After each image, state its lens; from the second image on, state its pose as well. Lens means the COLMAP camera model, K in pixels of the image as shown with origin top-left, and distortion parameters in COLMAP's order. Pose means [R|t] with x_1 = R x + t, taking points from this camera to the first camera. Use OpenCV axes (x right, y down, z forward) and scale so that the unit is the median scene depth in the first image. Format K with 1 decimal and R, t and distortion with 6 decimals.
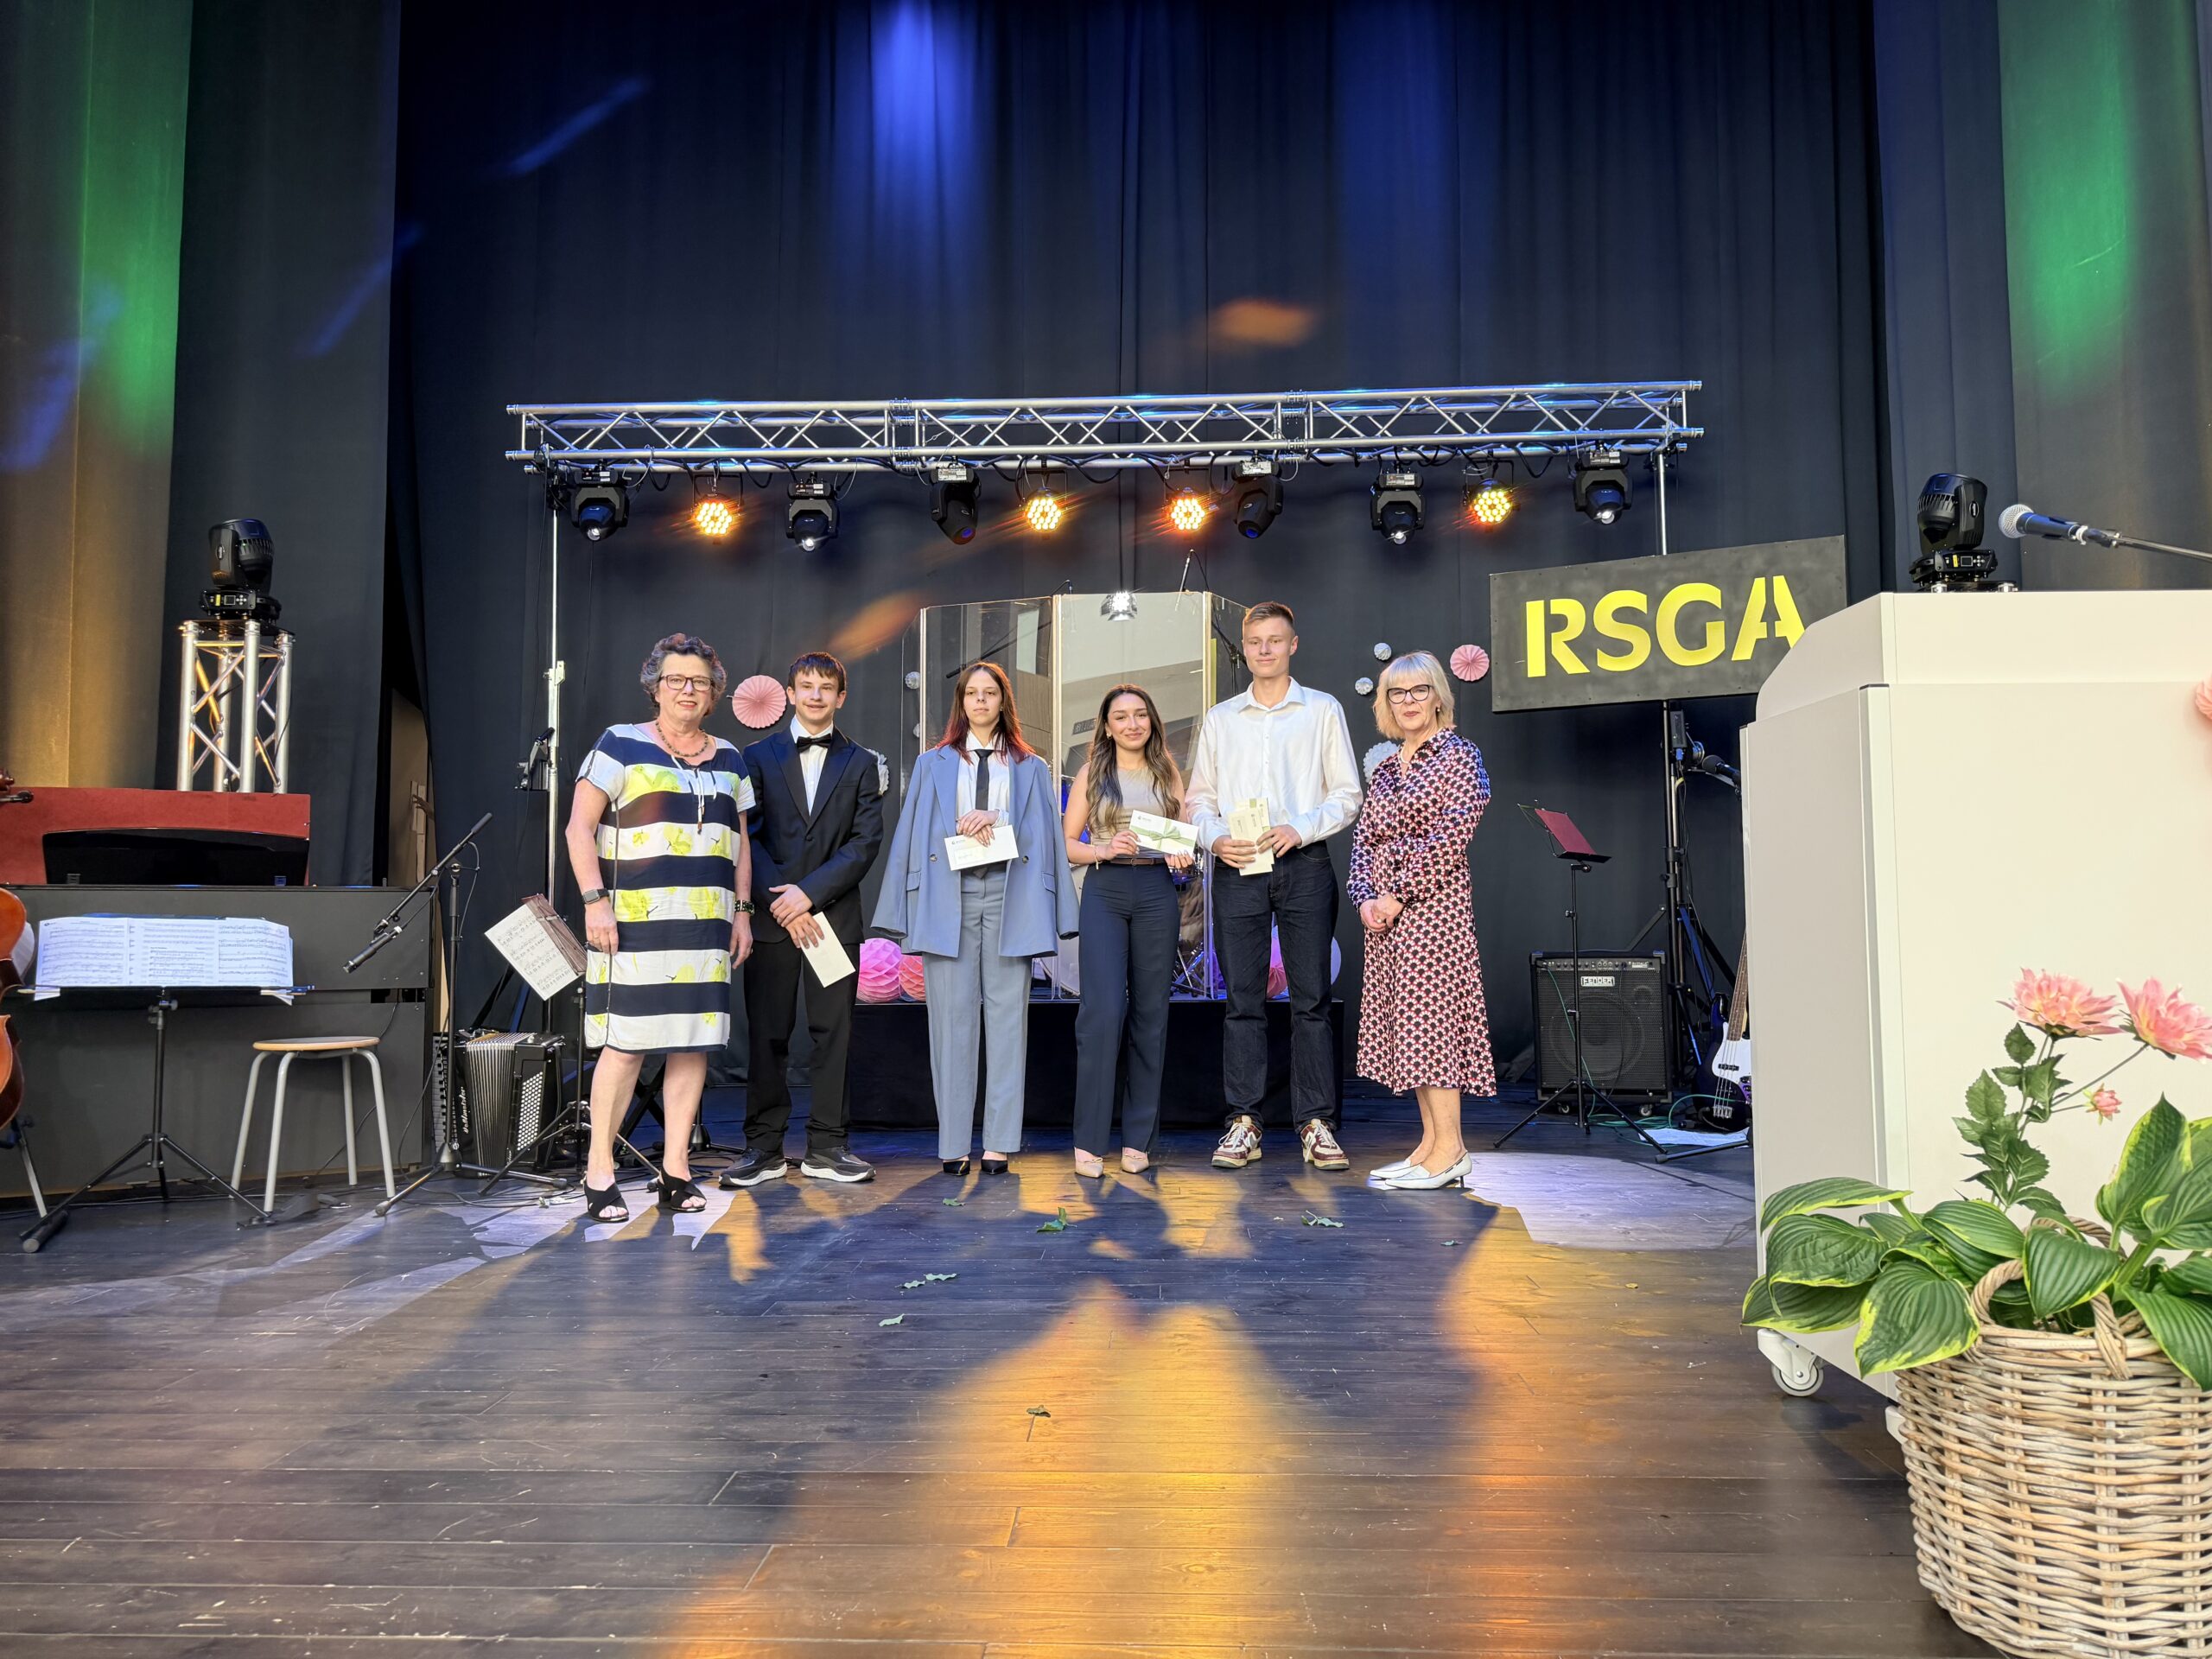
lens RADIAL K [[1550.5, 0, 1106.0], [0, 1550.5, 820.3], [0, 0, 1]] dist [0.068142, -0.018725]
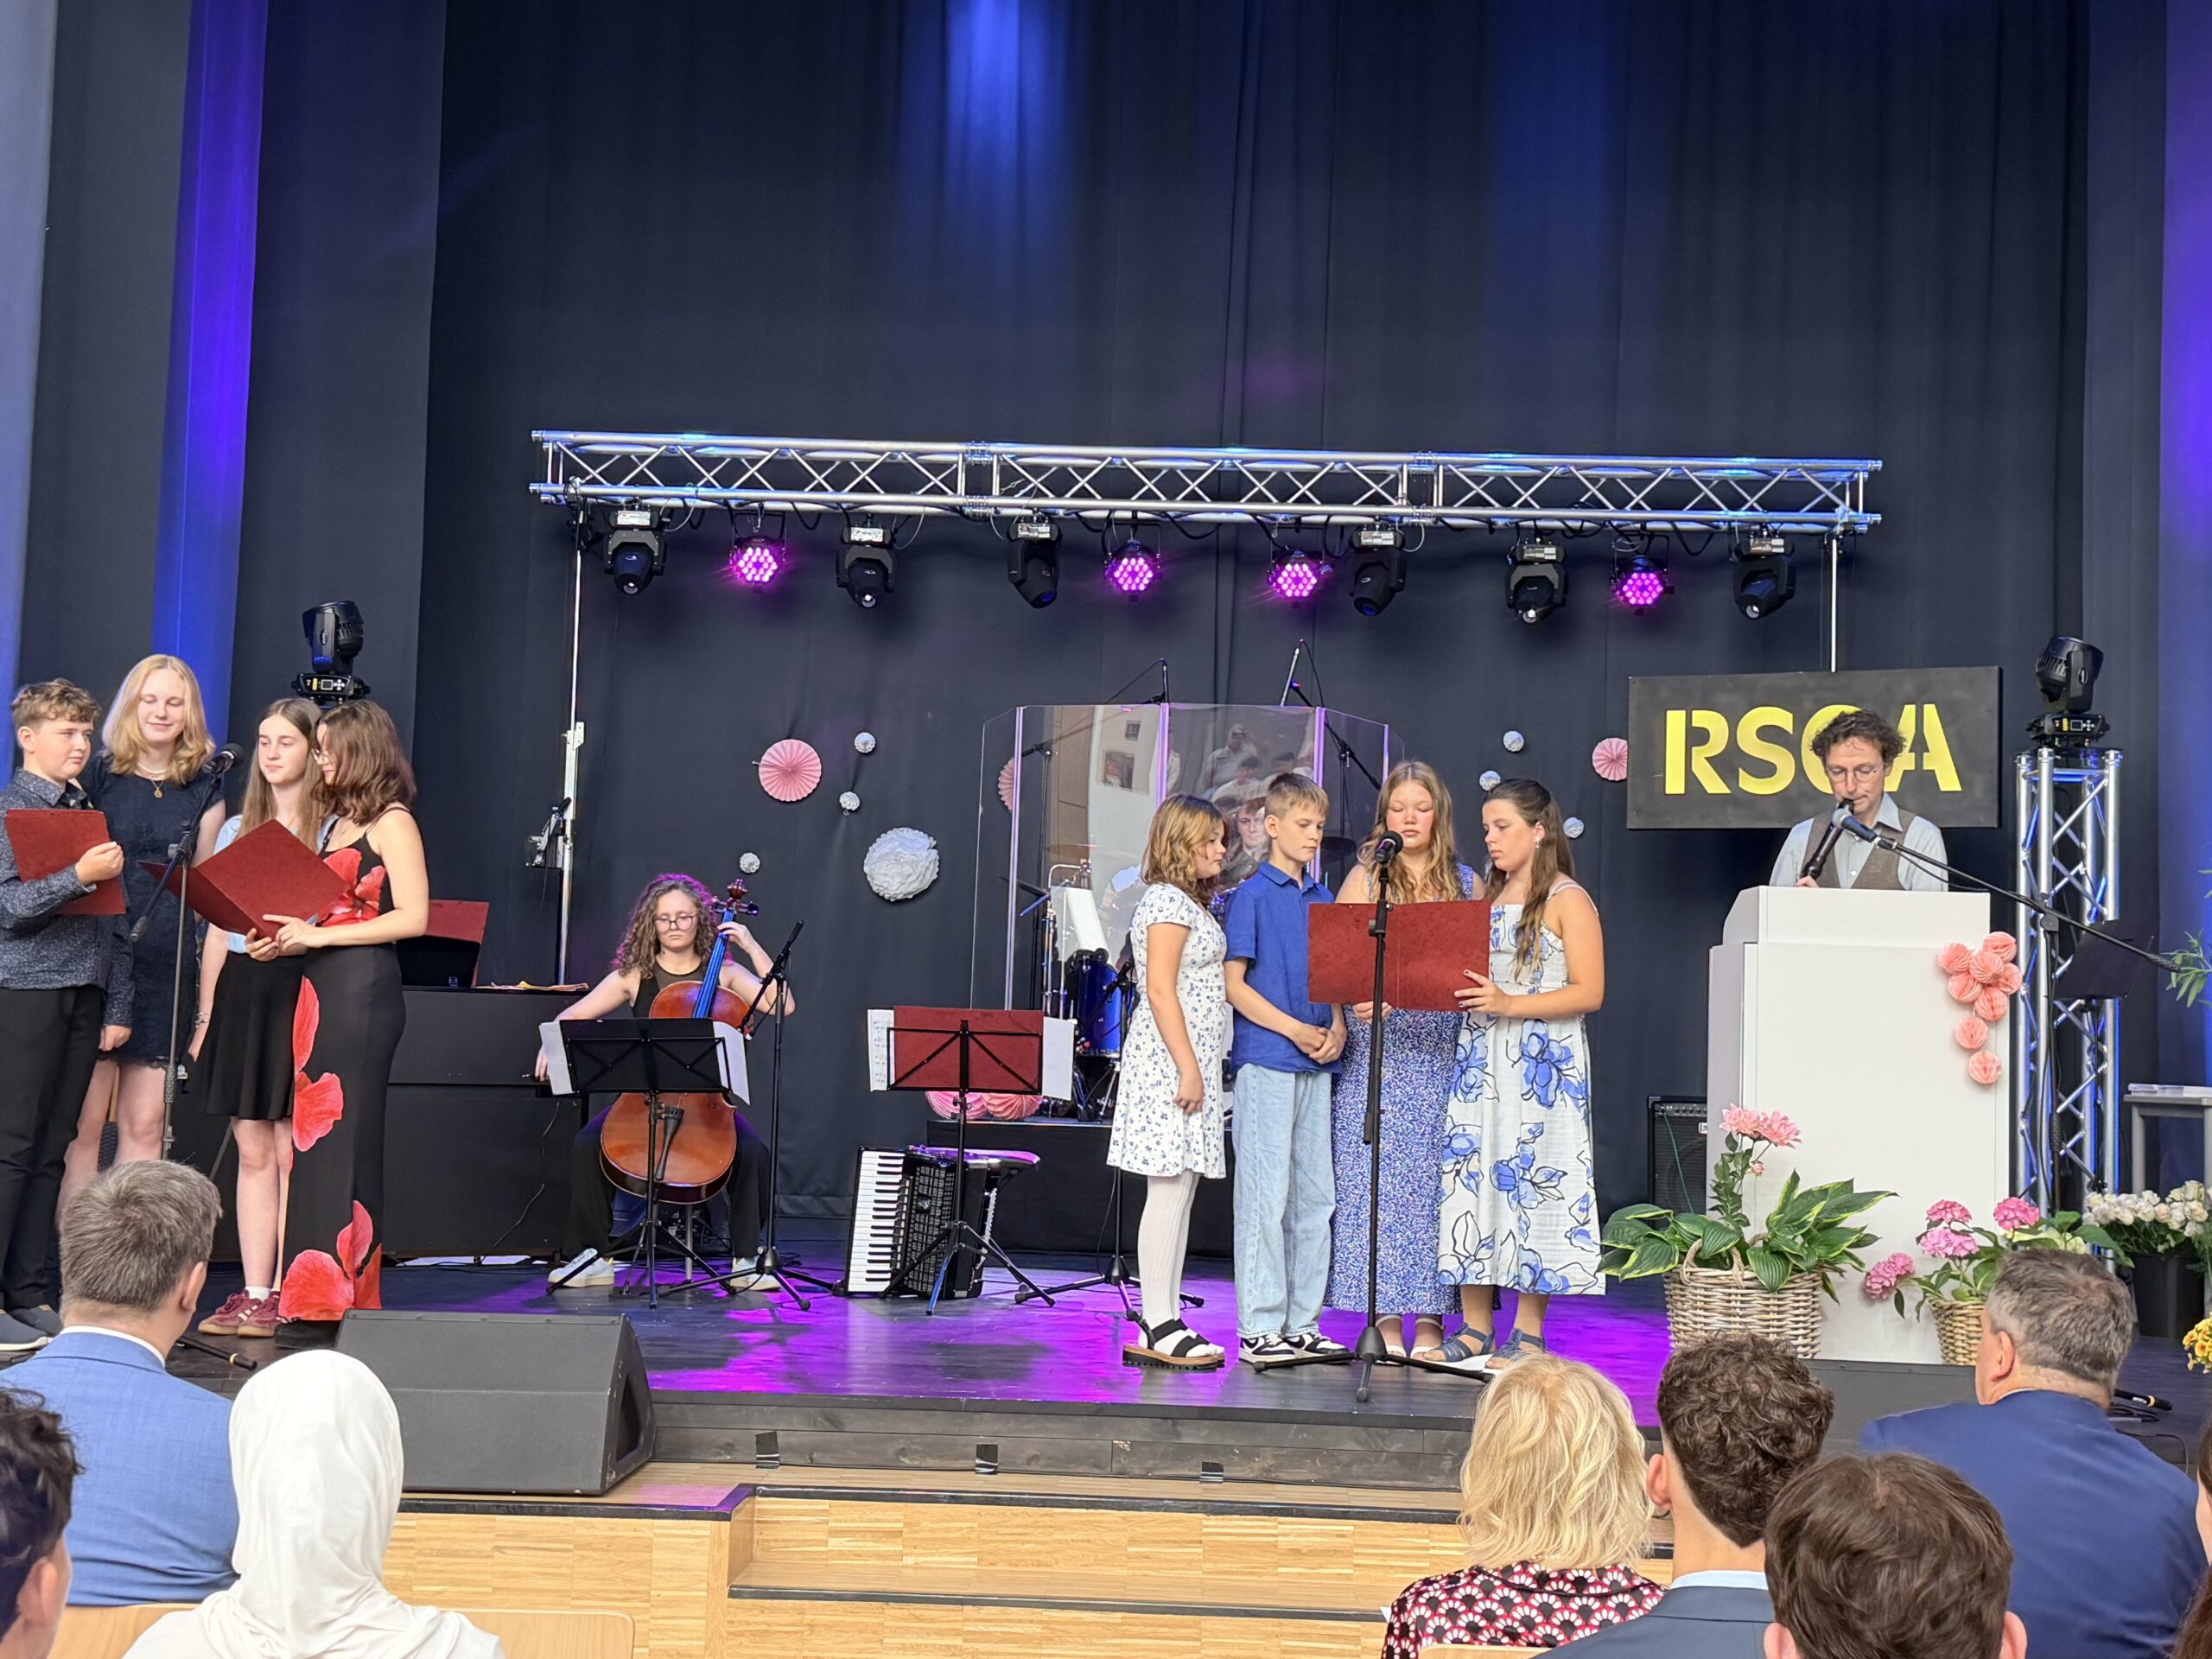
lens RADIAL K [[2871.1, 0, 1096.6], [0, 2871.1, 812.4], [0, 0, 1]] dist [0.160688, 0.000000]
pose [[0.999202, 0.039358, 0.006799, -0.067465], [-0.039322, 0.999212, -0.005335, -0.054271], [-0.007003, 0.005063, 0.999963, -0.636802]]
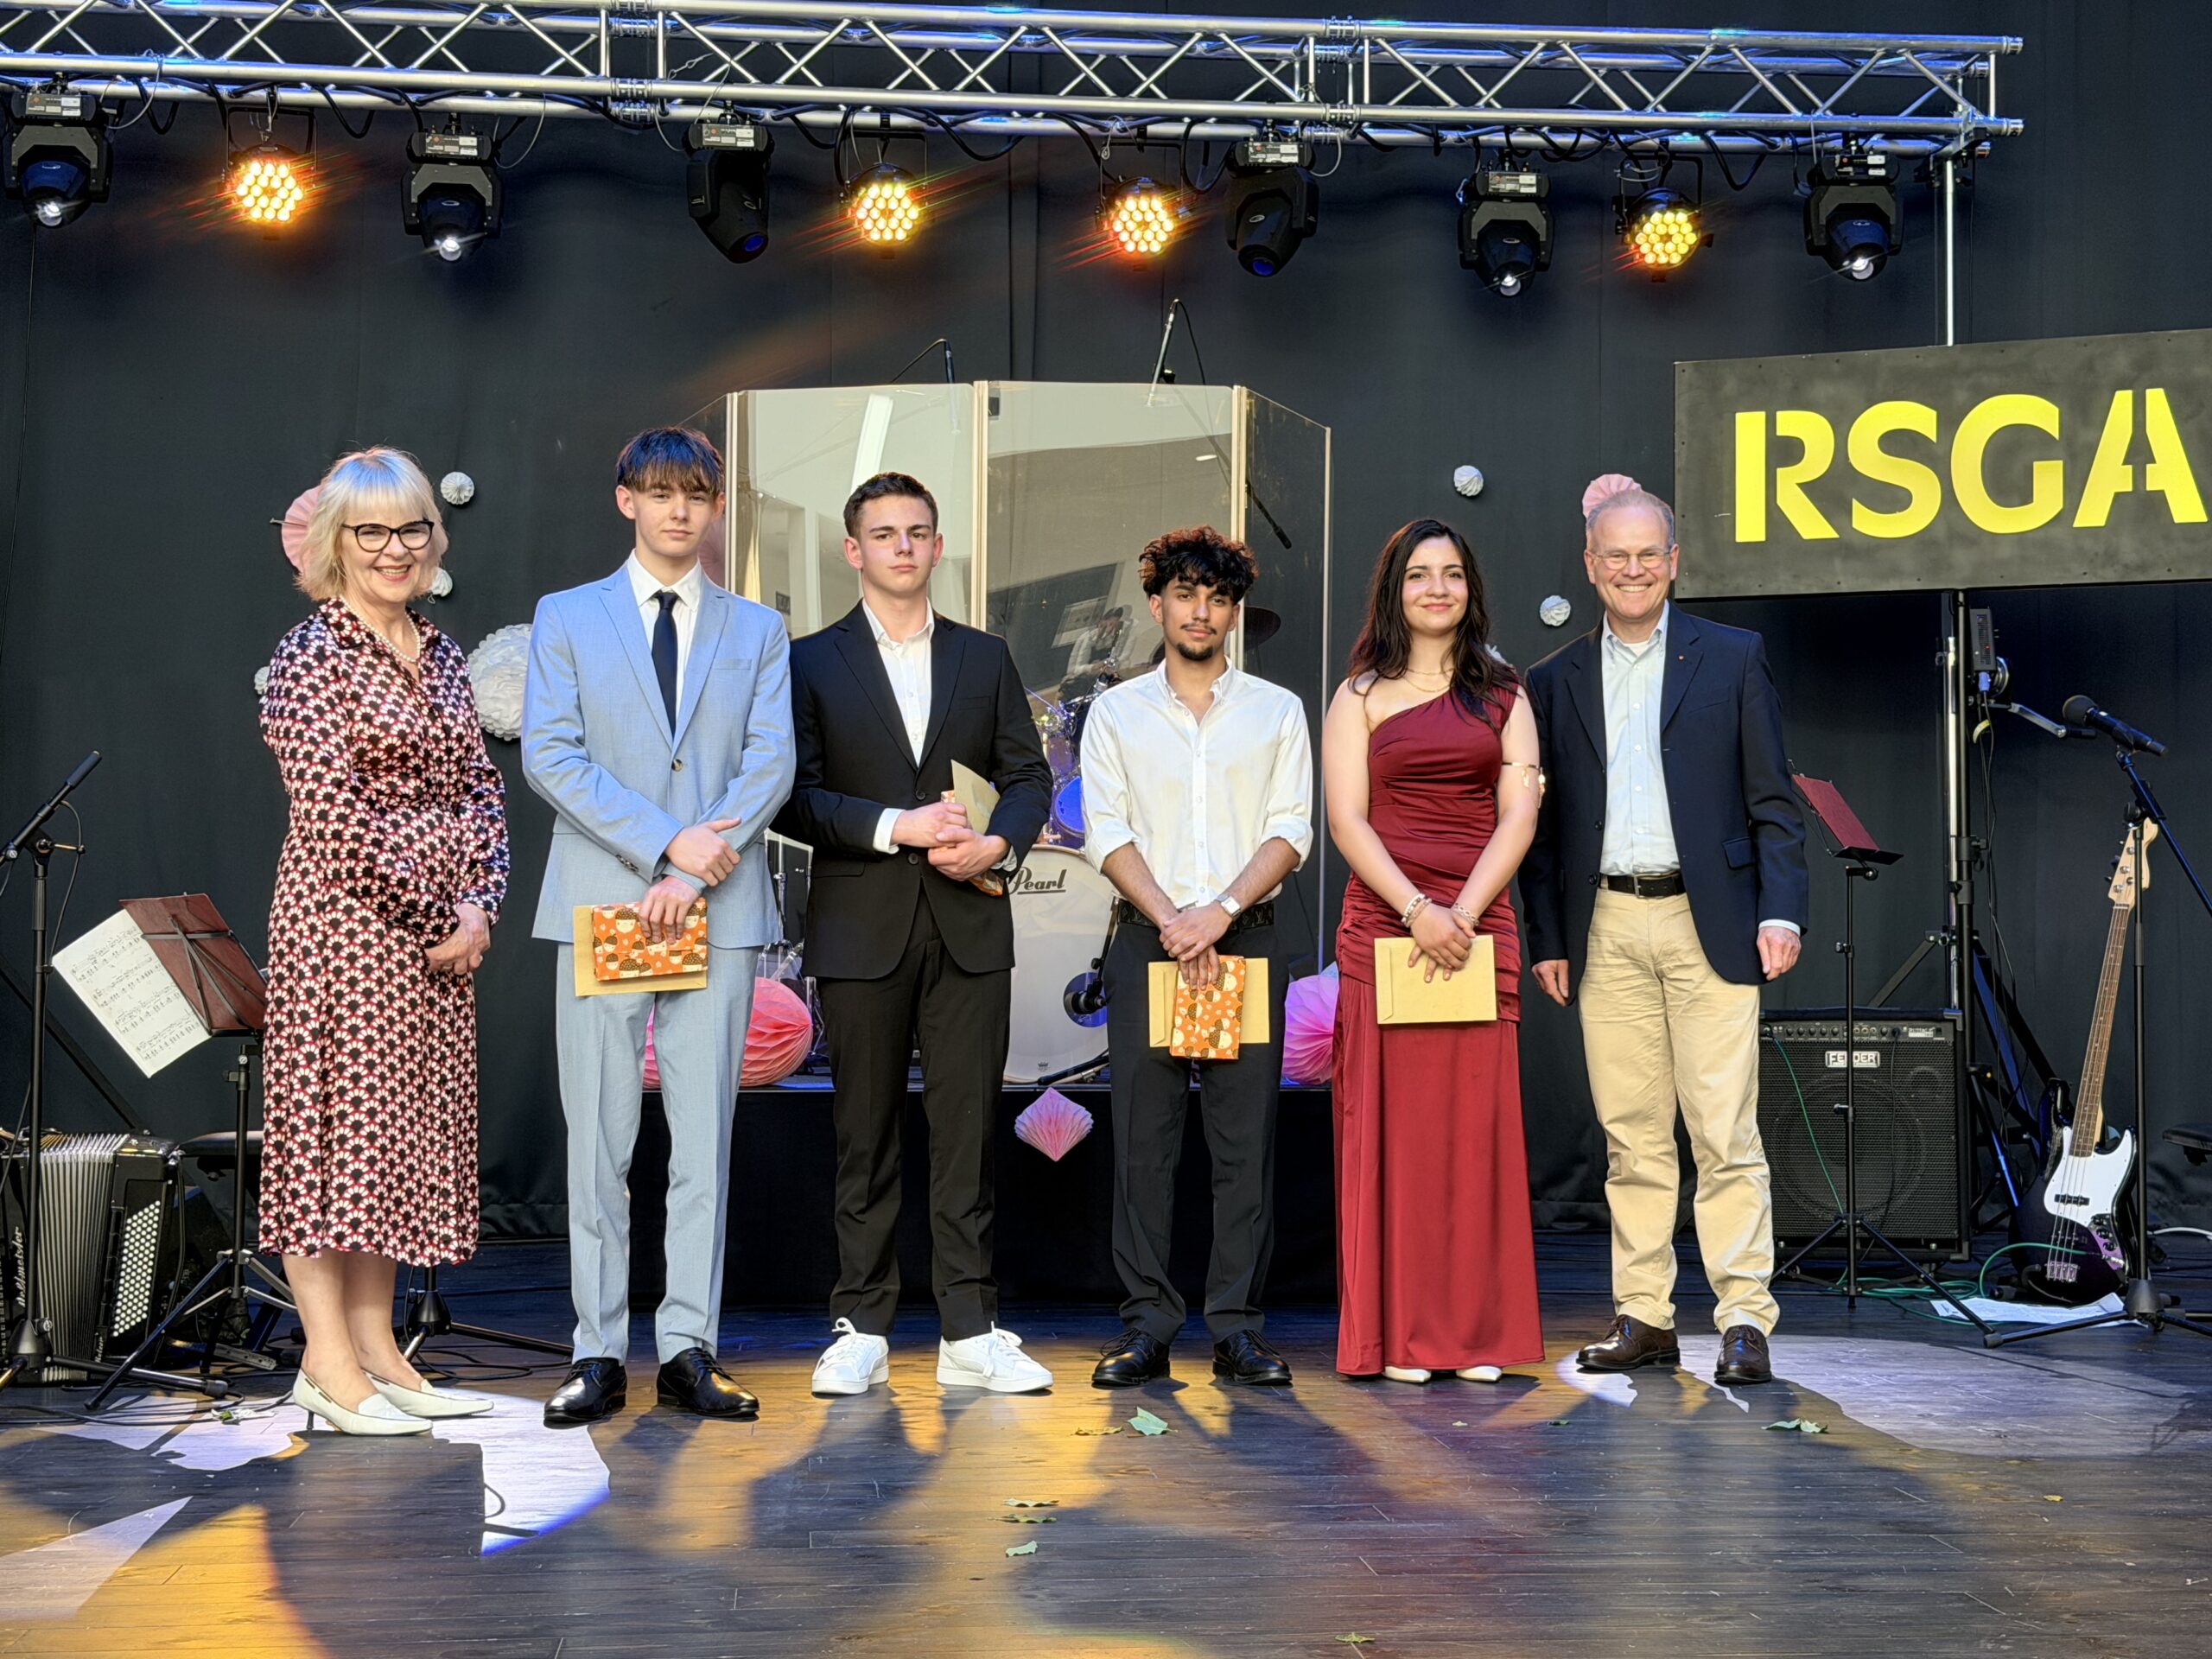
lens RADIAL K [[3126.0, 0, 1115.6], [0, 3126.0, 828.5], [0, 0, 1]] dist [0.112894, 0.000000]
pose [[0.989822, 0.017611, 0.141219, -0.115453], [-0.021640, 0.999400, 0.027042, -0.010172], [-0.140658, -0.029823, 0.989609, -0.129158]]
